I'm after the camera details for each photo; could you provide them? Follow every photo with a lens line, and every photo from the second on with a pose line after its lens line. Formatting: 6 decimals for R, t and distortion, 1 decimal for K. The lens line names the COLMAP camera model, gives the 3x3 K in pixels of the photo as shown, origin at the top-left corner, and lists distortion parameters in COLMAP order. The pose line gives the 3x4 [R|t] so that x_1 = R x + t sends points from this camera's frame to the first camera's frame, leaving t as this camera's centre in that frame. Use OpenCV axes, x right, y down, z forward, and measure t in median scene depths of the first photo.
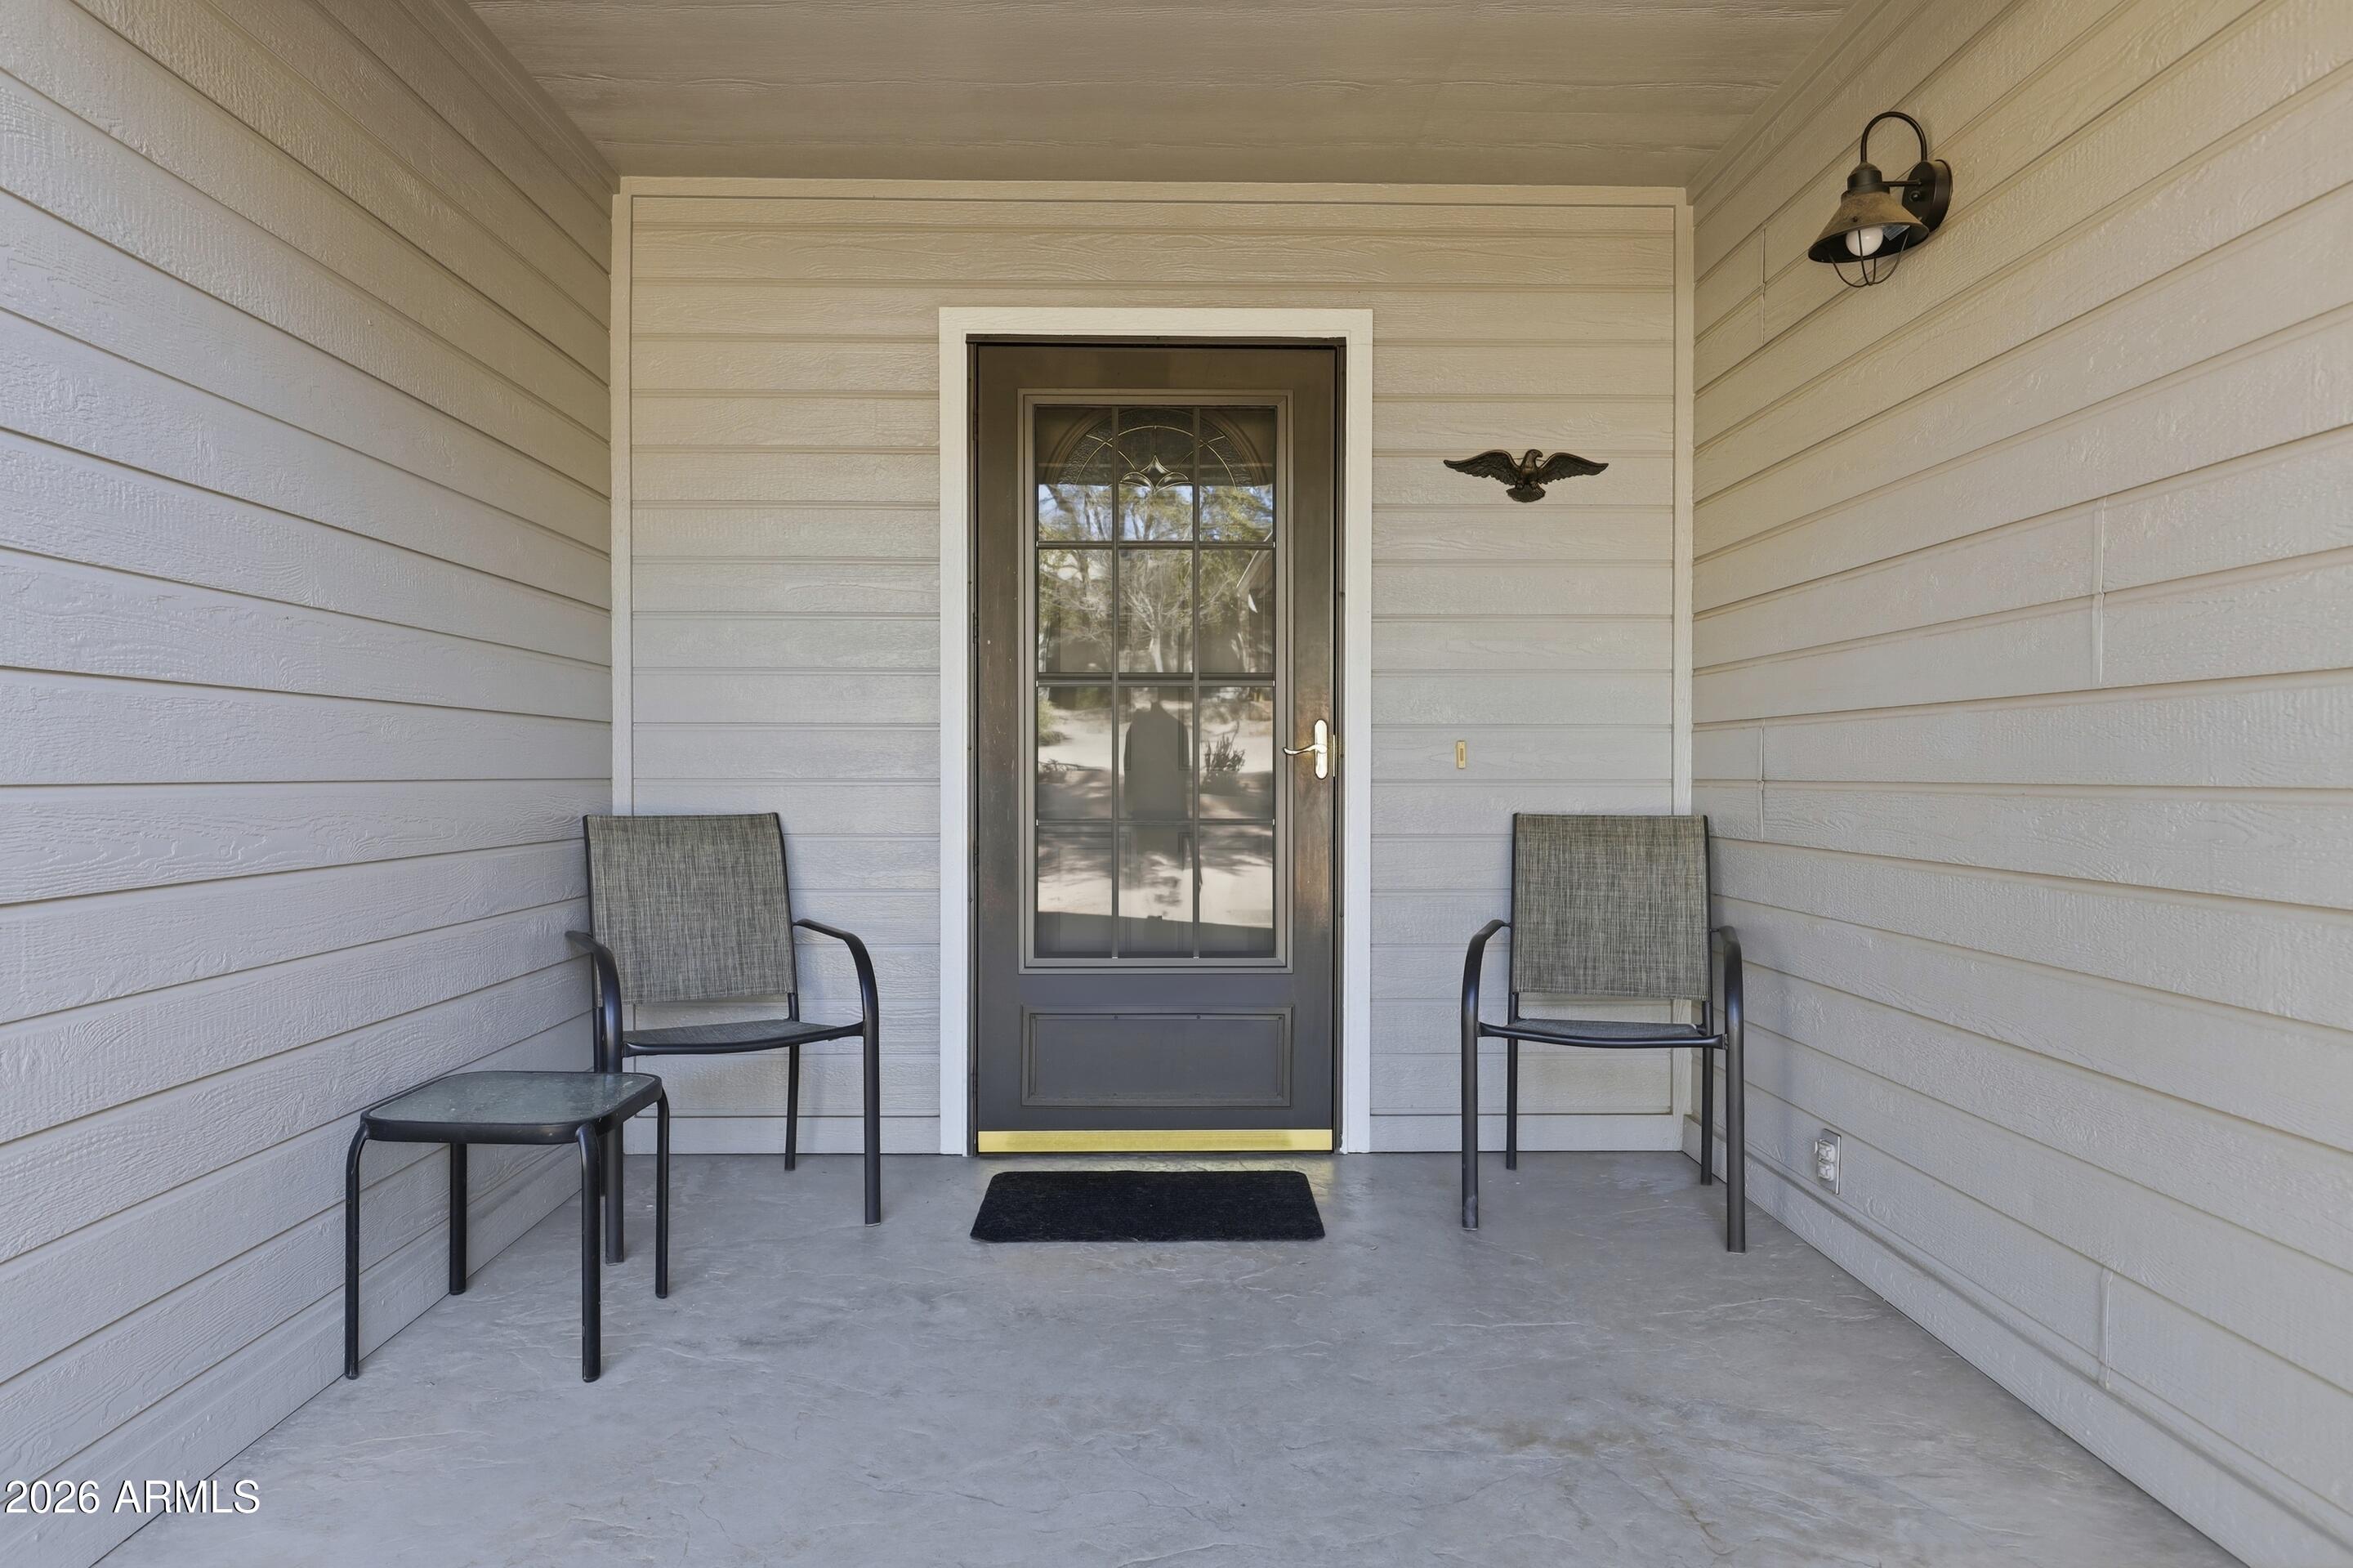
lens RADIAL K [[1512.8, 0, 1176.5], [0, 1512.8, 784.0], [0, 0, 1]] dist [0.000717, -0.000129]
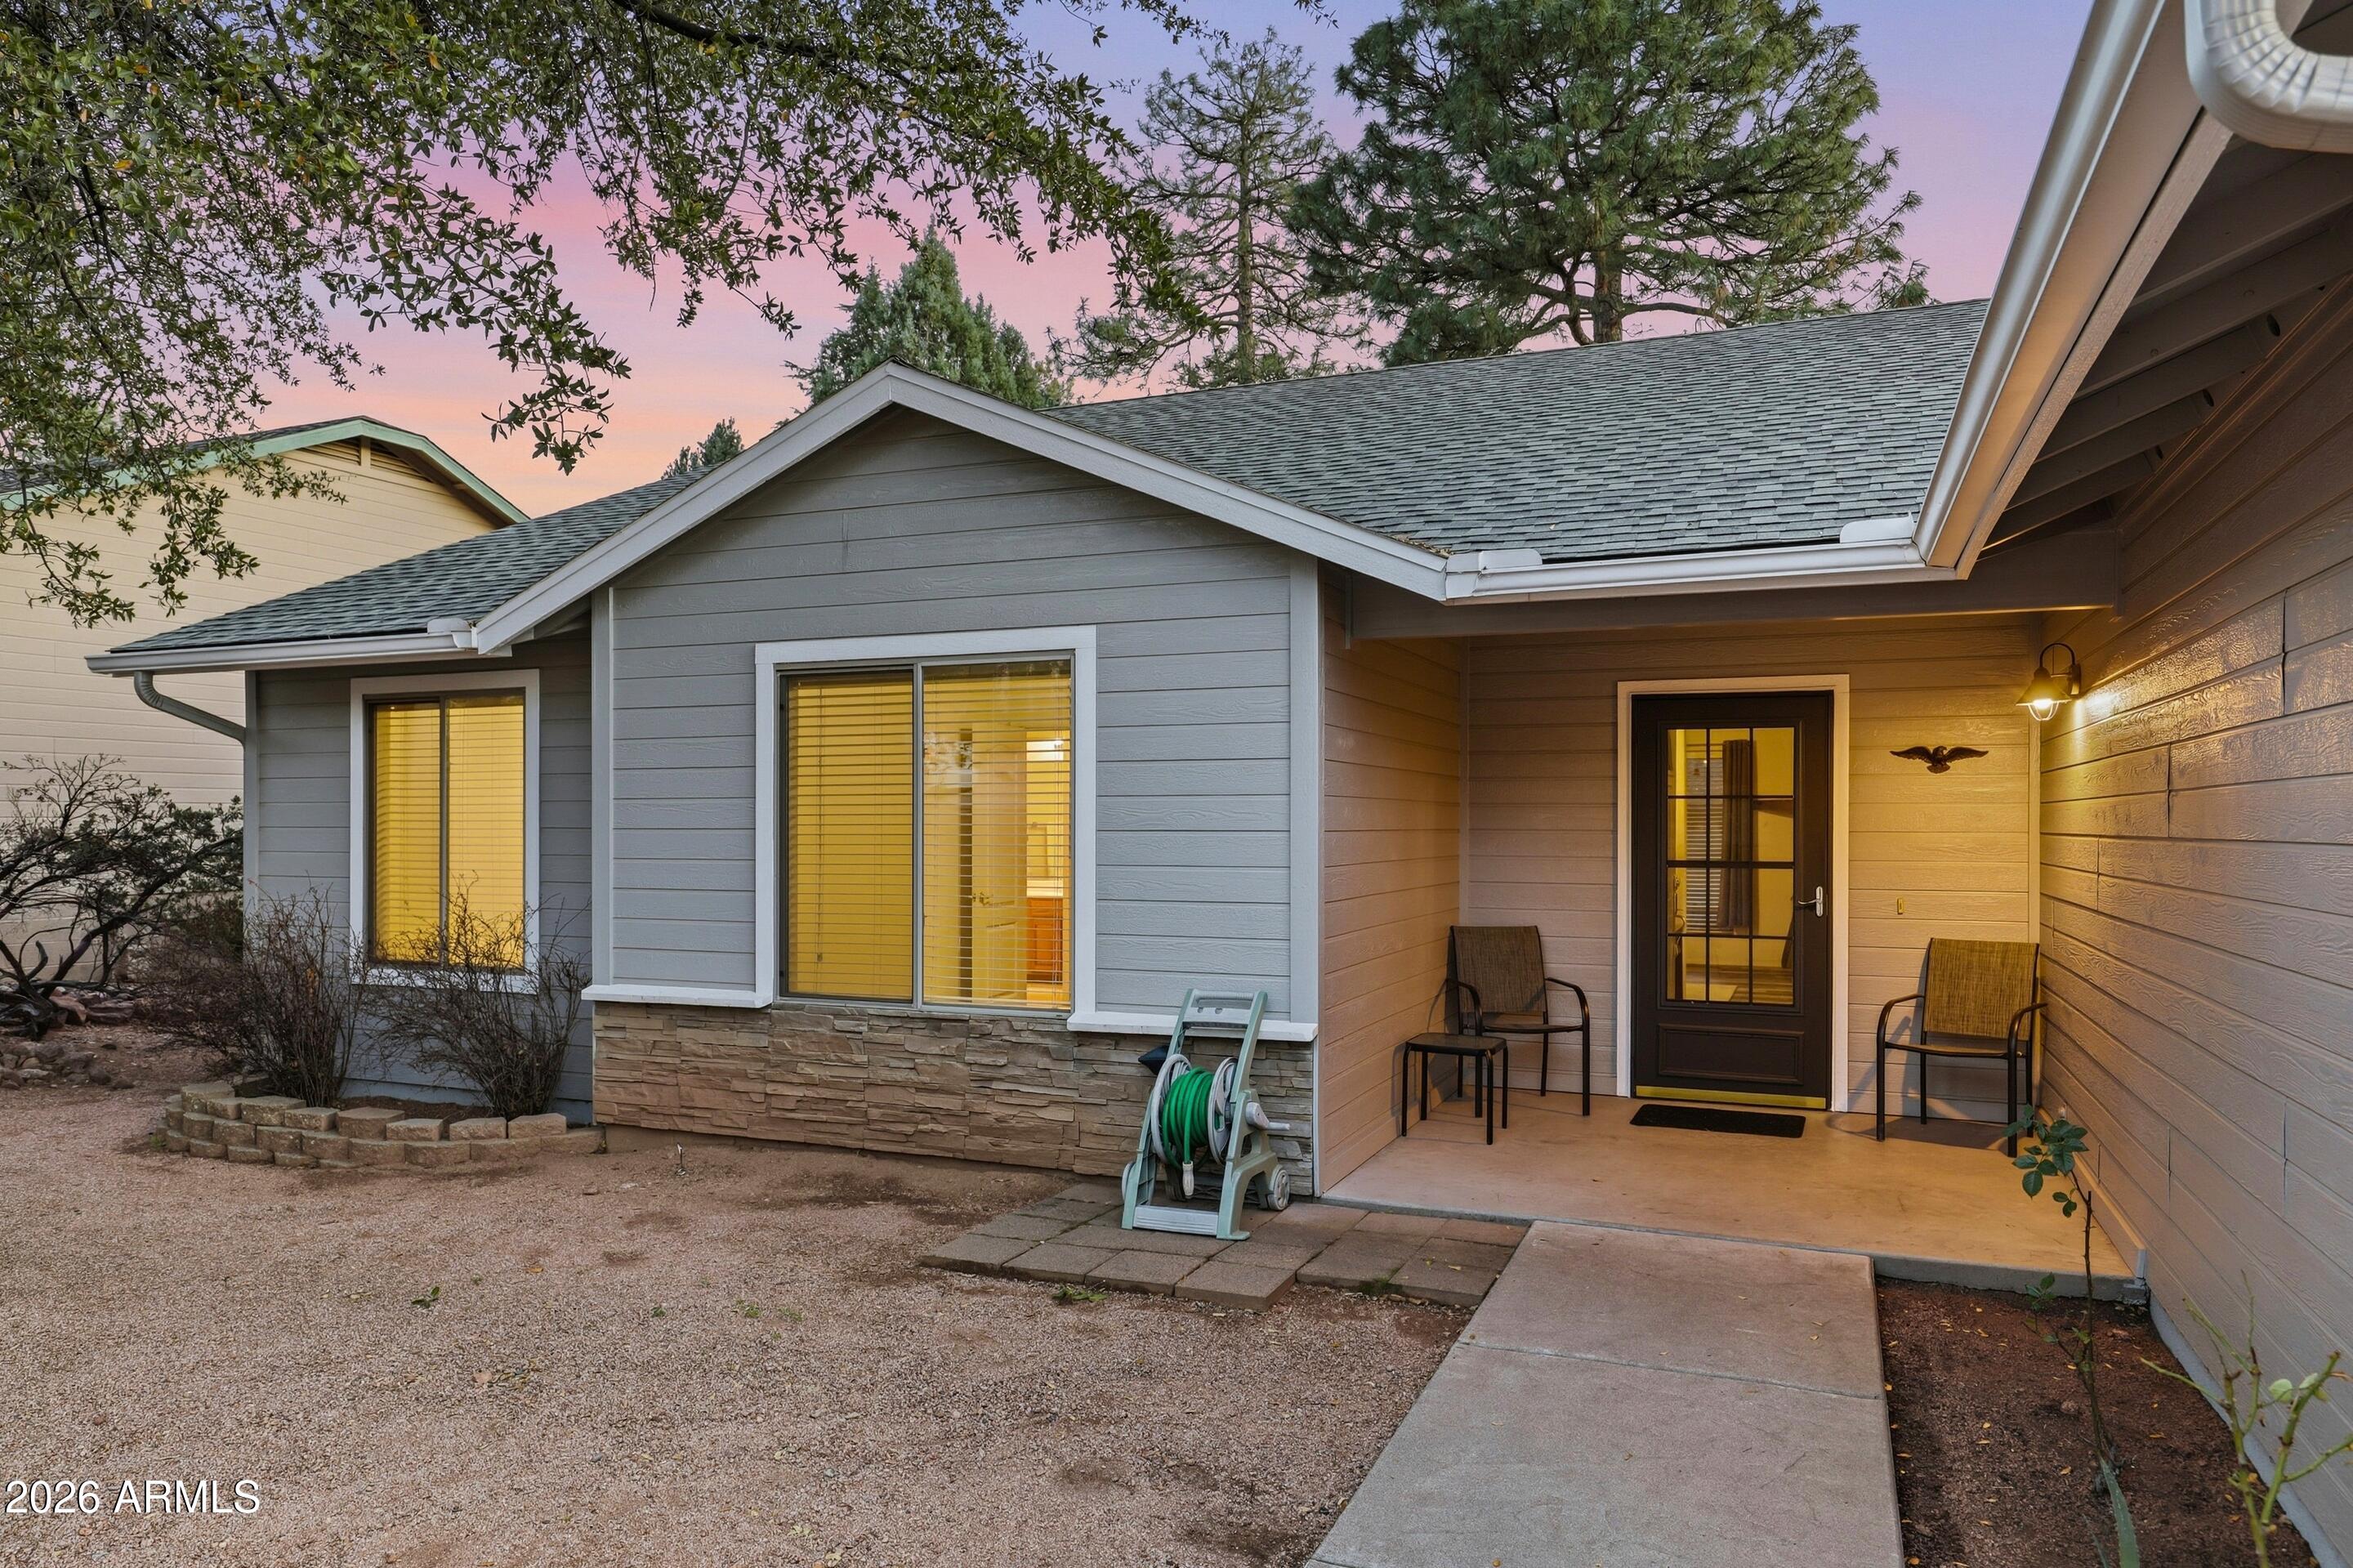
lens RADIAL K [[1538.7, 0, 1172.2], [0, 1538.7, 822.3], [0, 0, 1]] dist [-0.006266, -0.004237]
pose [[0.912815, 0.002620, -0.408365, 0.145615], [-0.006865, 0.999937, -0.008930, -0.103975], [0.408316, 0.010954, 0.912775, -1.167543]]
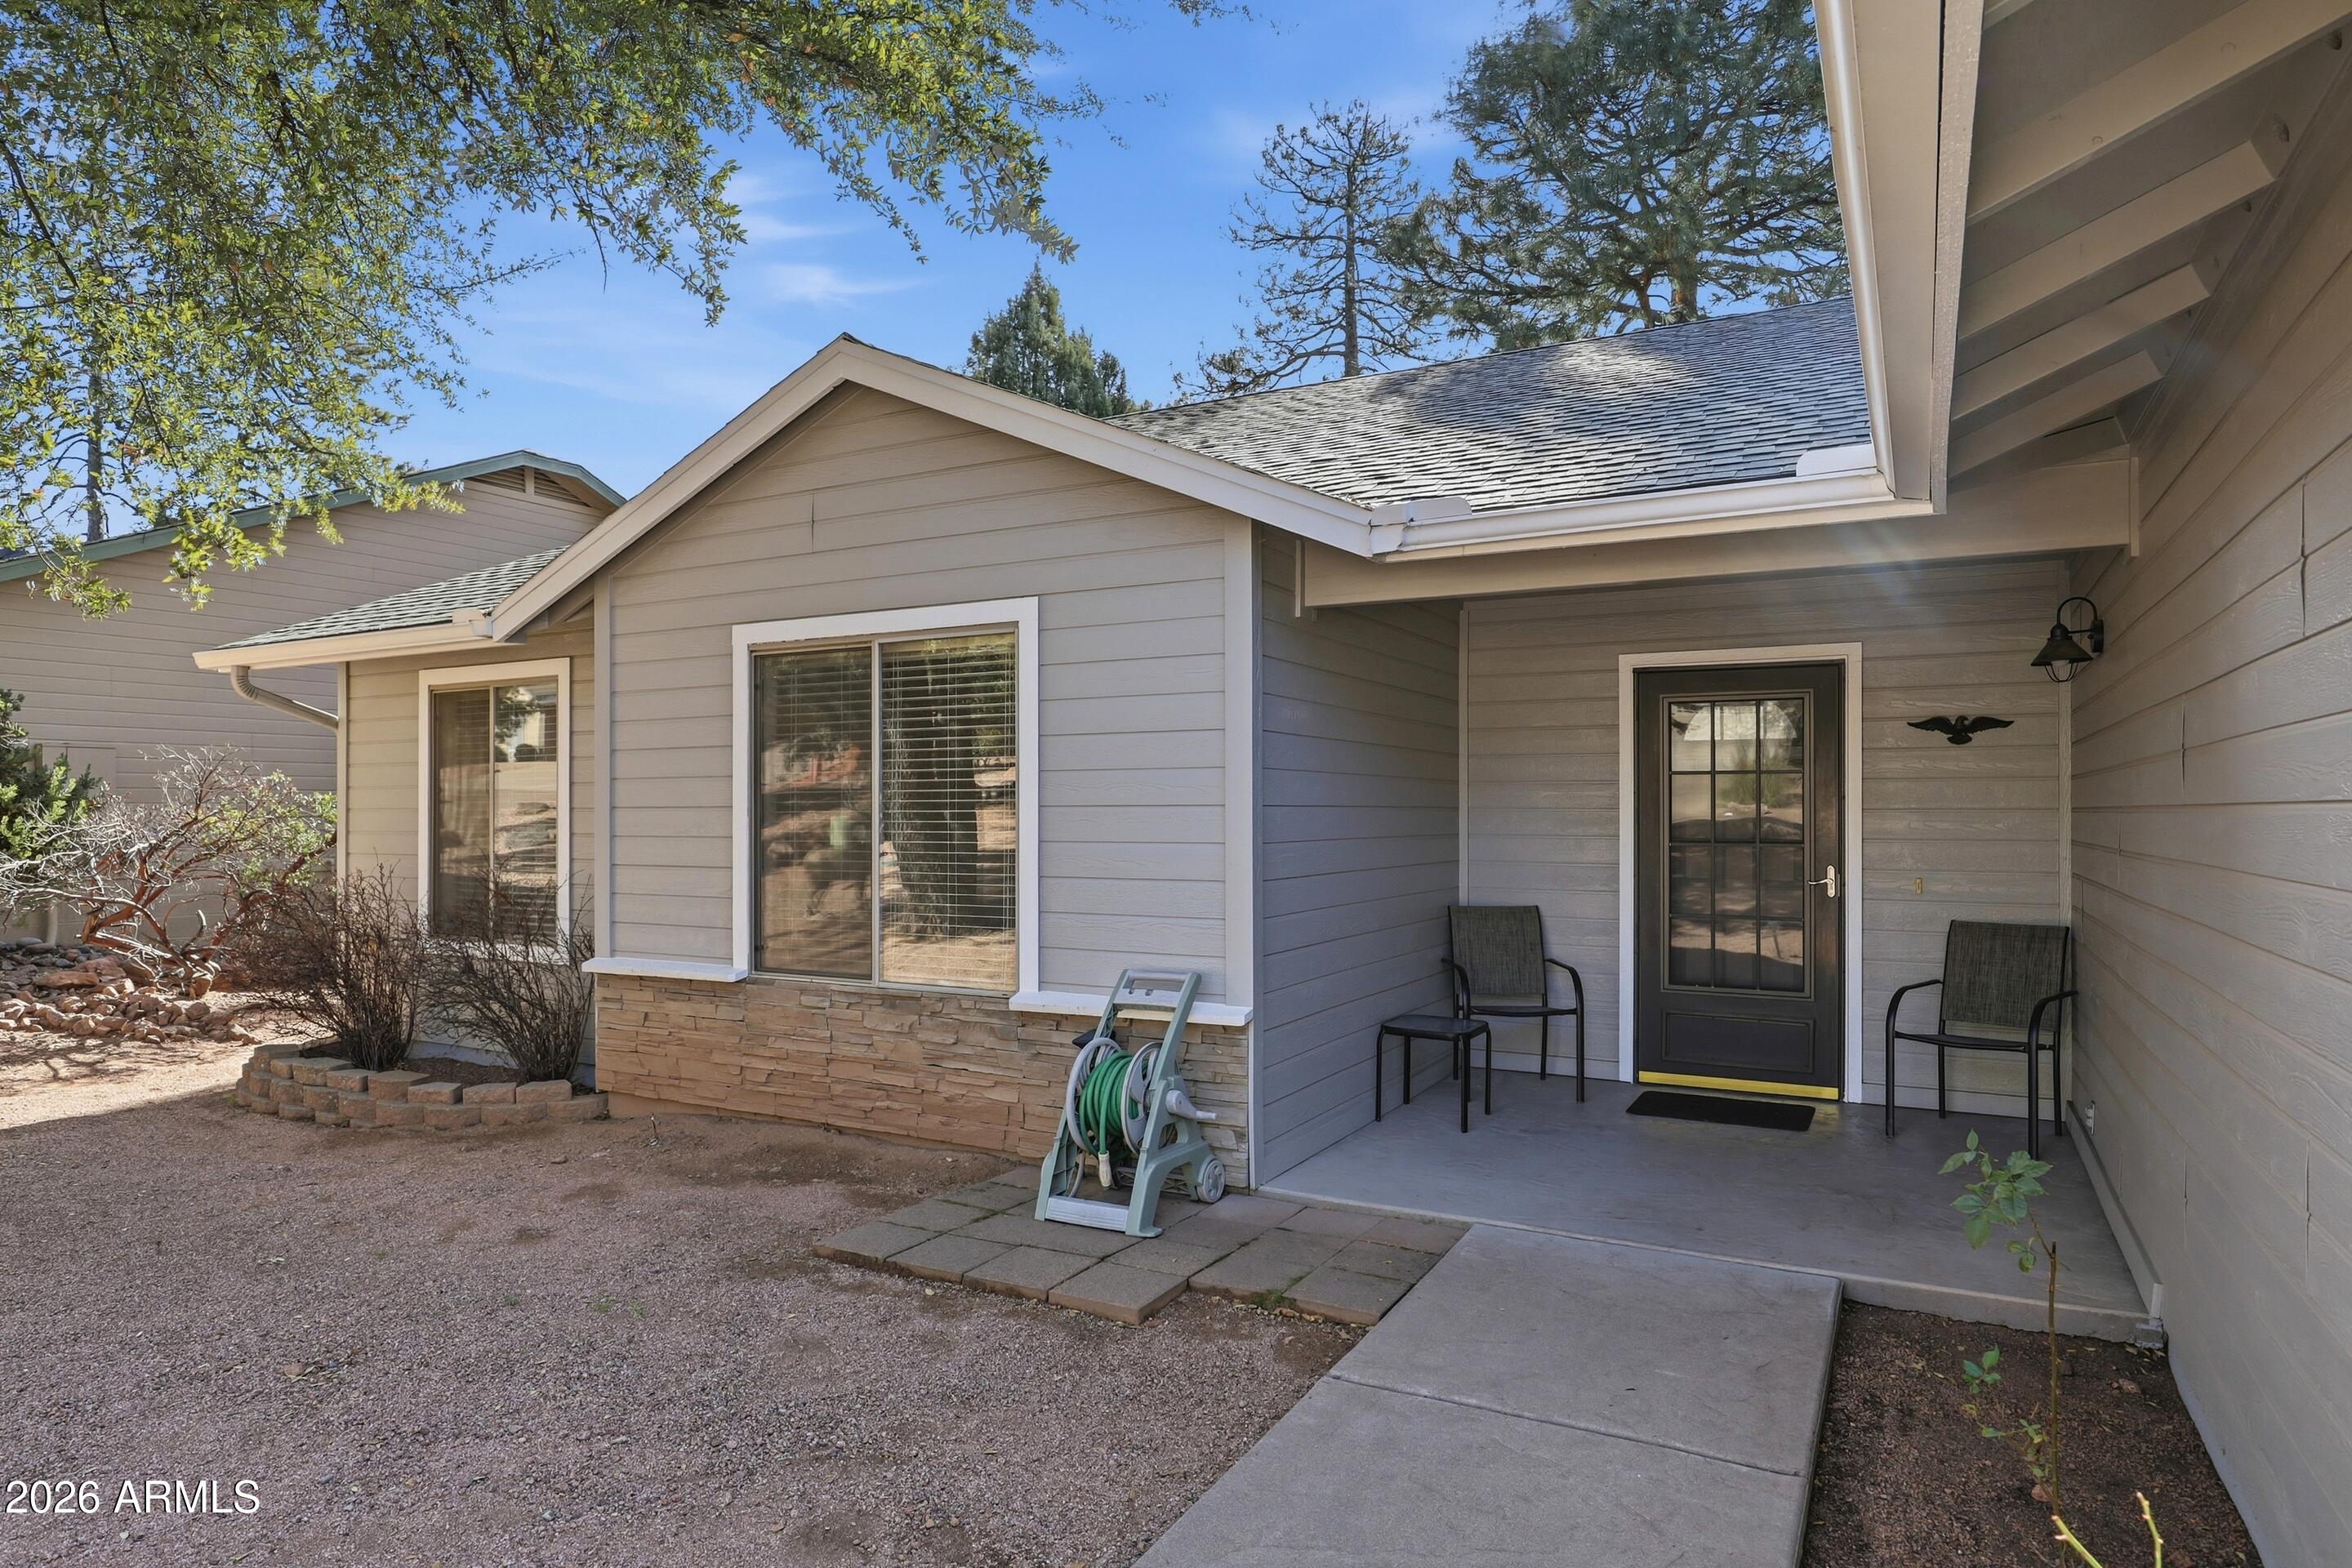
lens RADIAL K [[1367.2, 0, 1167.7], [0, 1367.2, 807.2], [0, 0, 1]] dist [-0.019453, 0.000865]
pose [[0.864692, -0.000402, -0.502302, 0.235718], [-0.005662, 0.999928, -0.010547, -0.093736], [0.502271, 0.011964, 0.864628, -0.864877]]
